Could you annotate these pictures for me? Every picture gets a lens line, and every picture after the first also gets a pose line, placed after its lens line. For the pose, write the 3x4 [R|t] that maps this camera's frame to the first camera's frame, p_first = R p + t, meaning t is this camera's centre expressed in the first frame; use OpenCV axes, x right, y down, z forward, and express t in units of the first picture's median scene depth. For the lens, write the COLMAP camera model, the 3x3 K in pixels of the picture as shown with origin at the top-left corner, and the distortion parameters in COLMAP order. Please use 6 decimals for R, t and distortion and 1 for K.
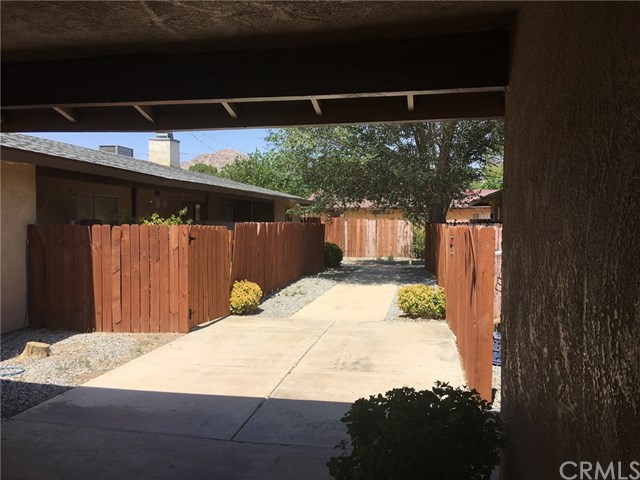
lens RADIAL K [[545.2, 0, 320.0], [0, 545.2, 240.0], [0, 0, 1]] dist [0.113794, -0.169889]
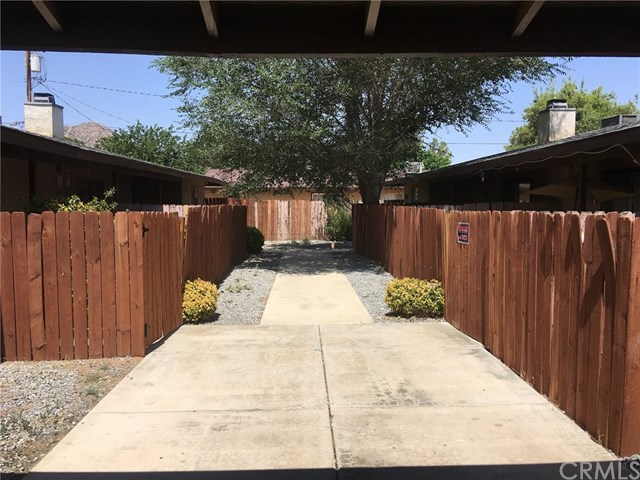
lens RADIAL K [[545.2, 0, 320.0], [0, 545.2, 240.0], [0, 0, 1]] dist [0.113794, -0.169889]
pose [[0.975600, -0.018600, 0.218765, -0.150328], [0.010472, 0.999213, 0.038256, -0.013420], [-0.219305, -0.035031, 0.975027, 0.196950]]
